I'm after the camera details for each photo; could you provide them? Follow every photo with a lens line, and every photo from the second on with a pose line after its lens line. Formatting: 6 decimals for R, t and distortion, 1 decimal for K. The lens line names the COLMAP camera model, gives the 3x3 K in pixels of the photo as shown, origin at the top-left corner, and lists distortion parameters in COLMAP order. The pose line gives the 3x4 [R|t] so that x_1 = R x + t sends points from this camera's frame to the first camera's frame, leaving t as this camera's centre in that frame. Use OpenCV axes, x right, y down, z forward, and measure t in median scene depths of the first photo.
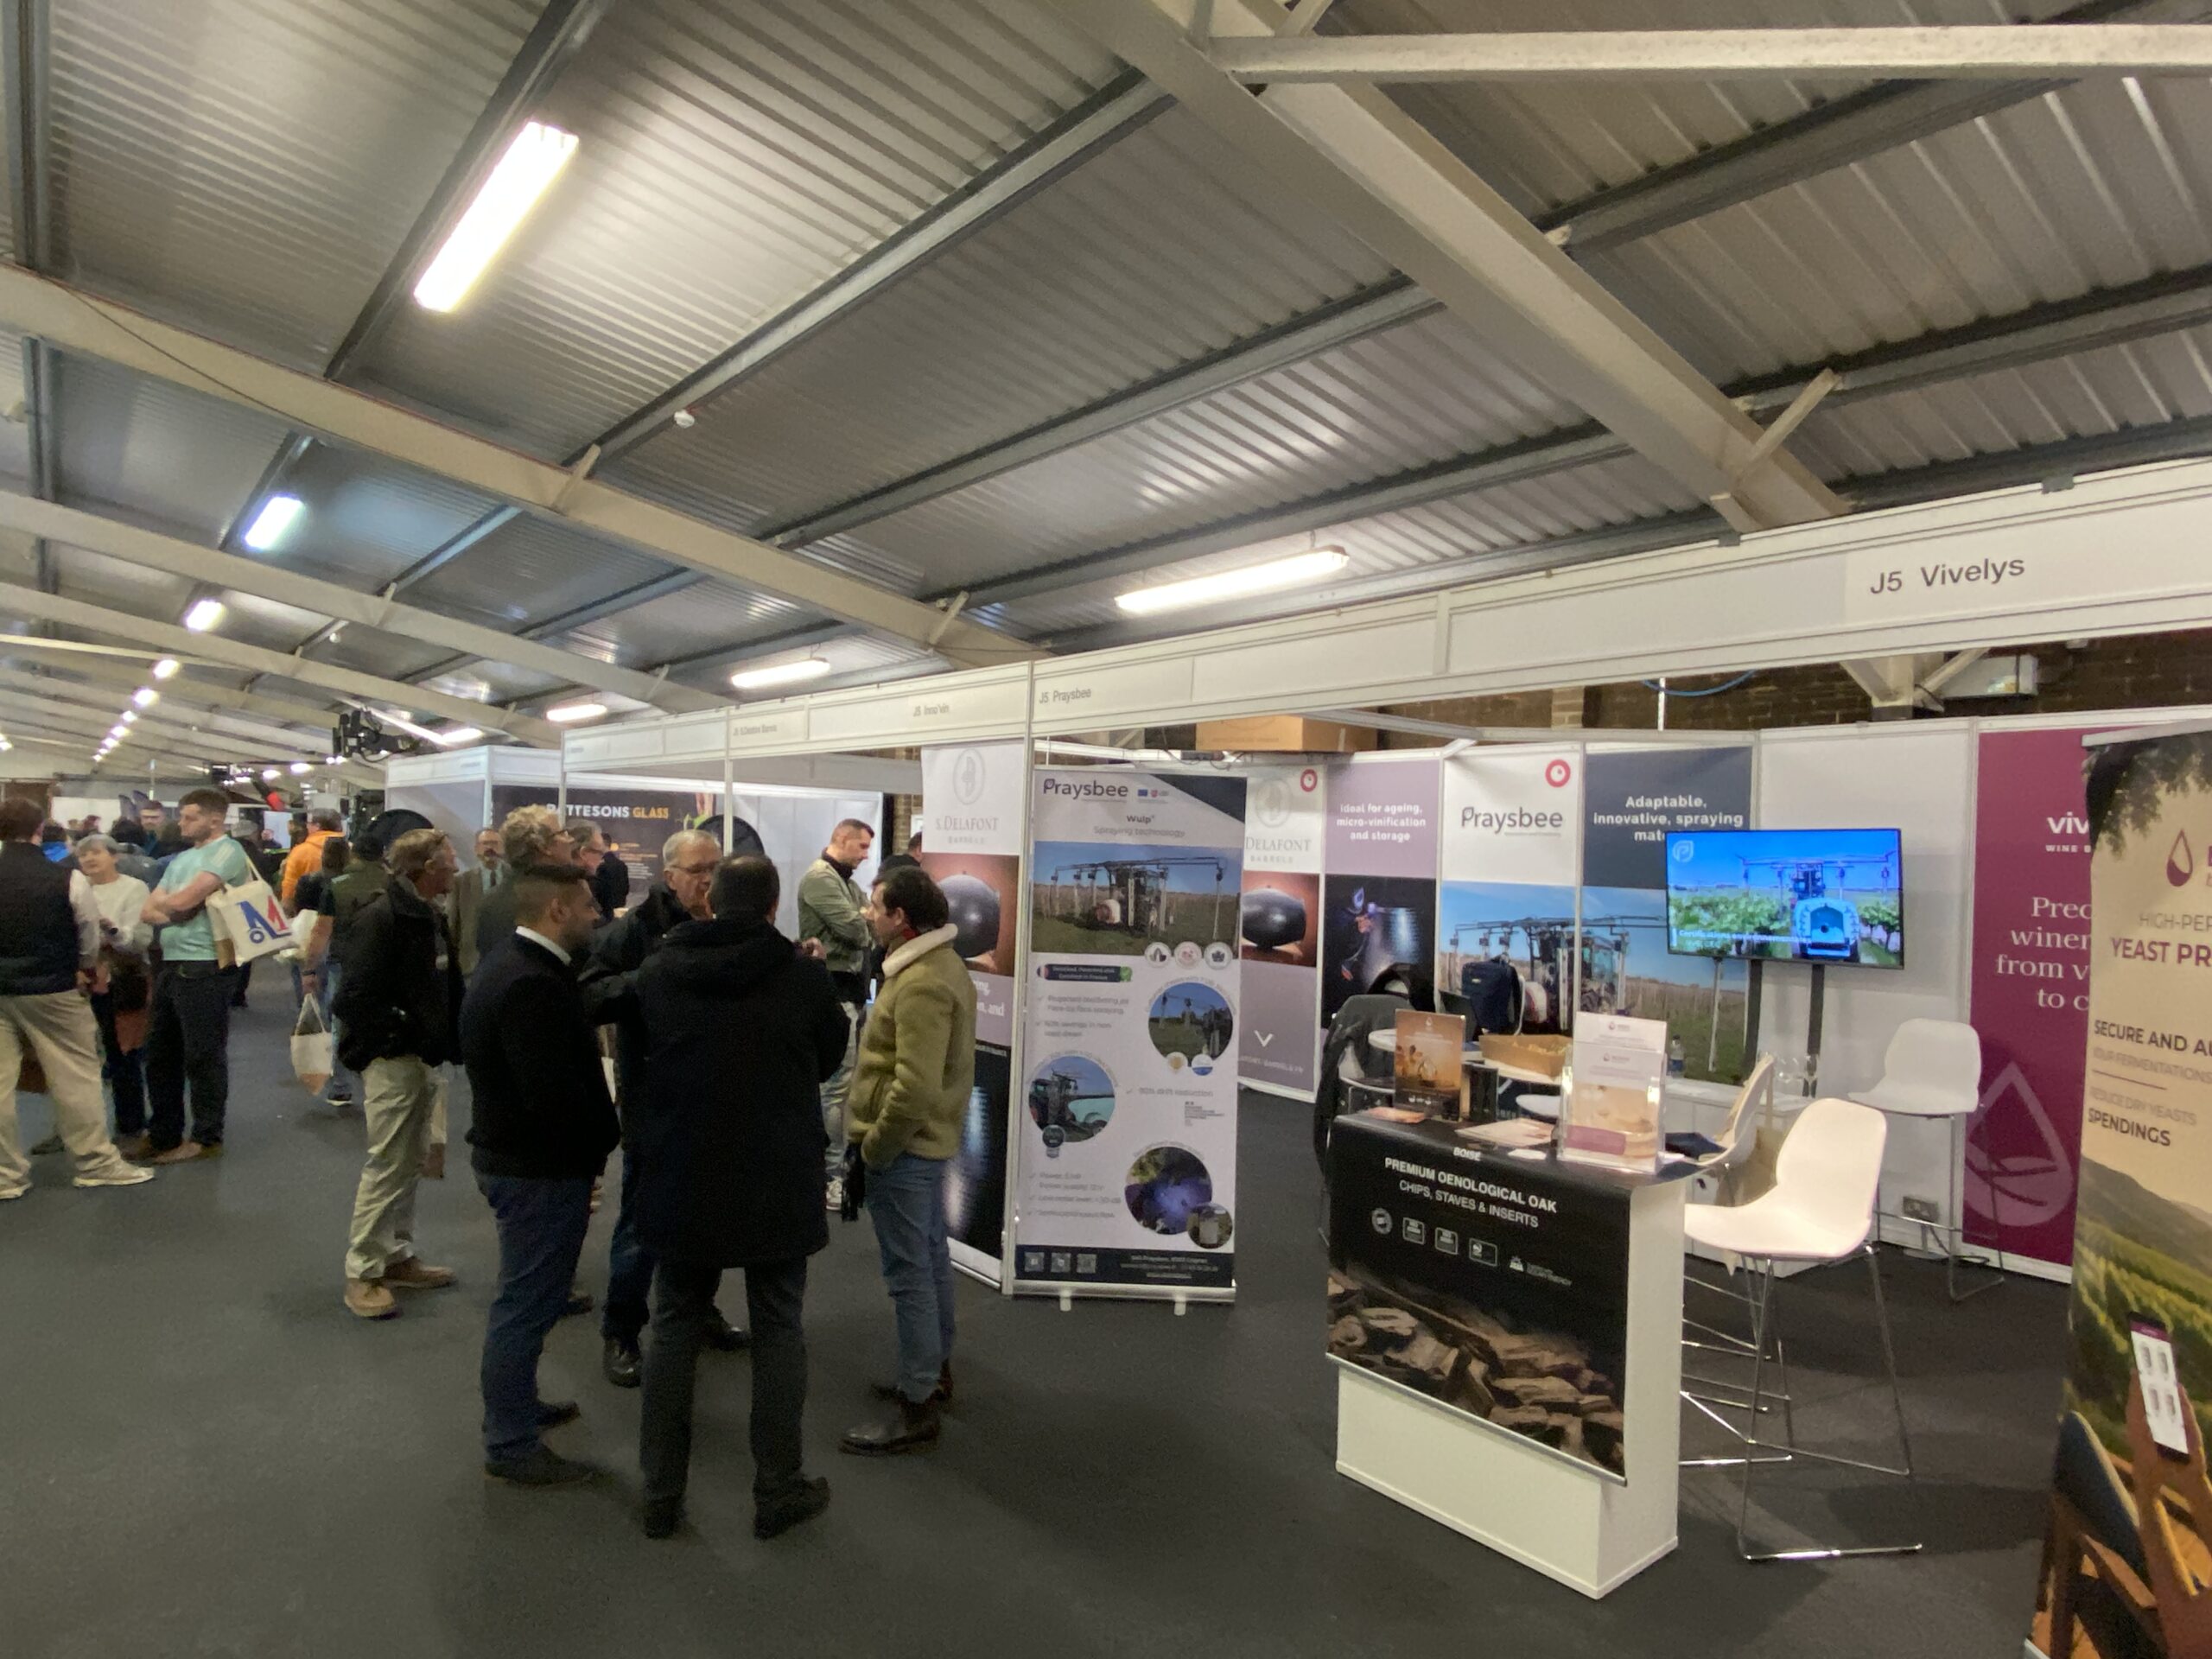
lens RADIAL K [[1300.7, 0, 1106.0], [0, 1300.7, 829.5], [0, 0, 1]] dist [-0.004177, -0.002201]
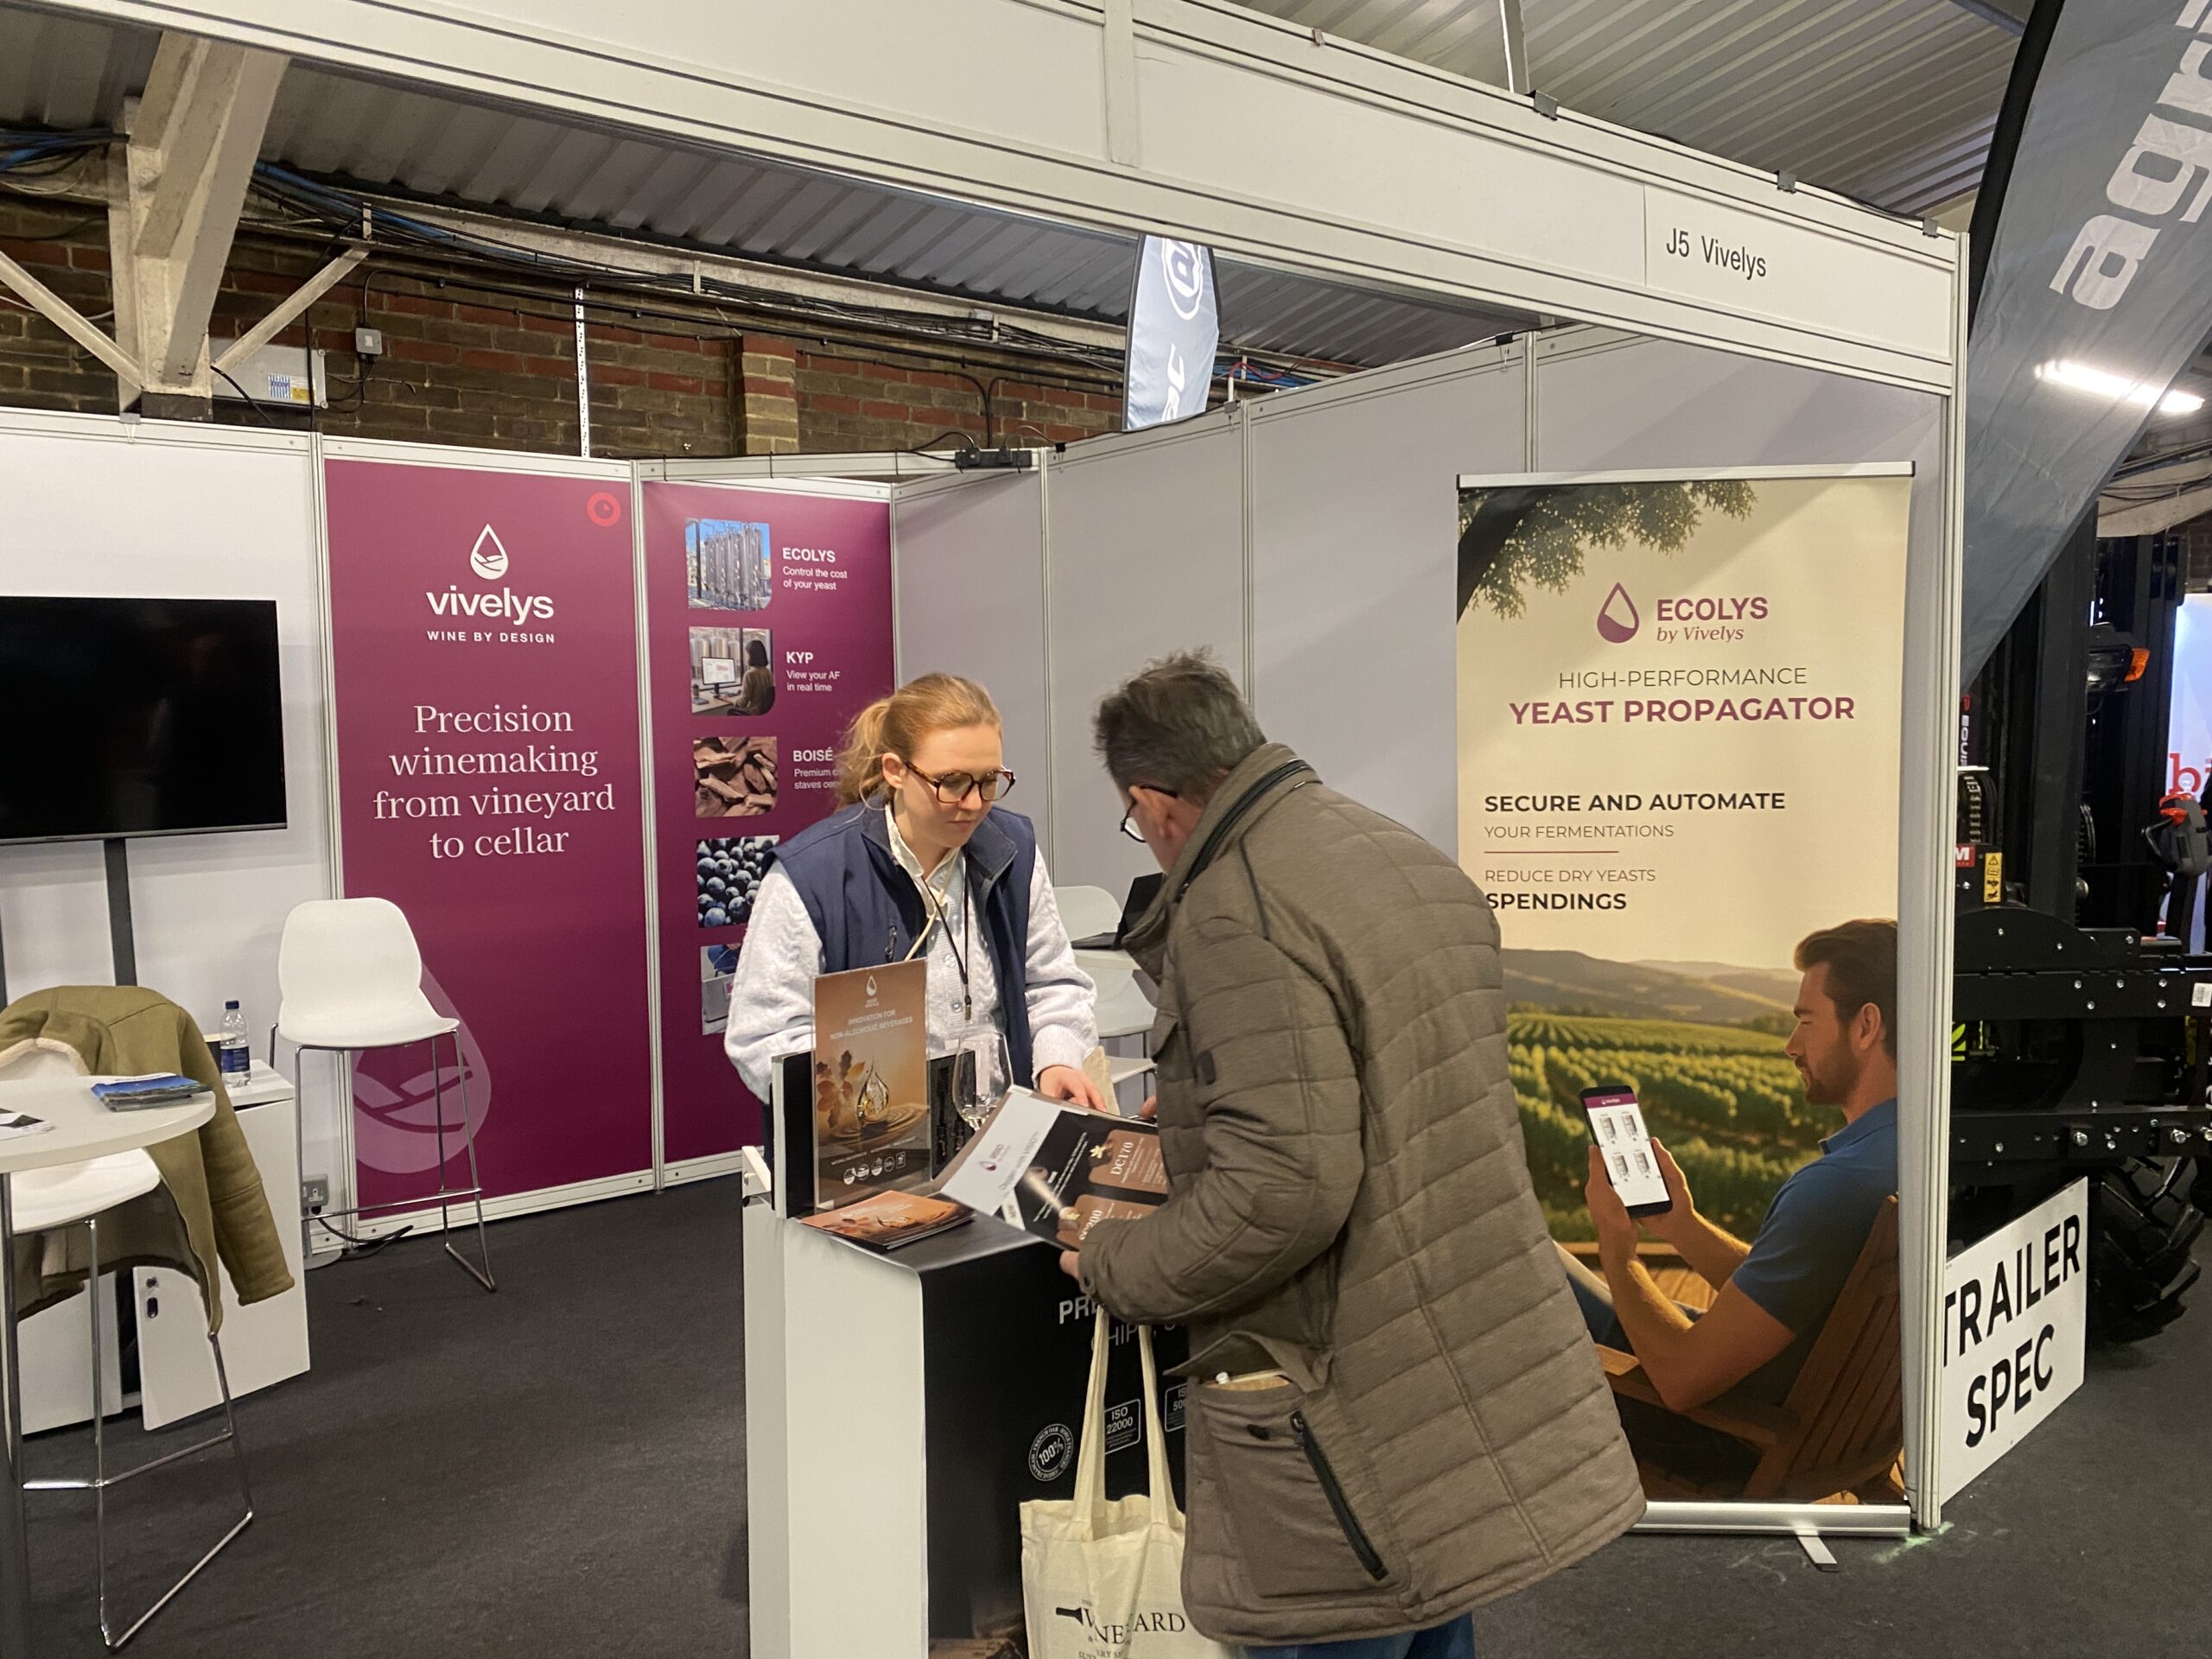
lens RADIAL K [[1701.6, 0, 1106.0], [0, 1701.6, 829.5], [0, 0, 1]] dist [0.016408, 0.001847]
pose [[0.017433, -0.098422, 0.994992, -0.200402], [-0.003745, 0.995130, 0.098501, 0.025699], [-0.999841, -0.005444, 0.016979, 0.593017]]
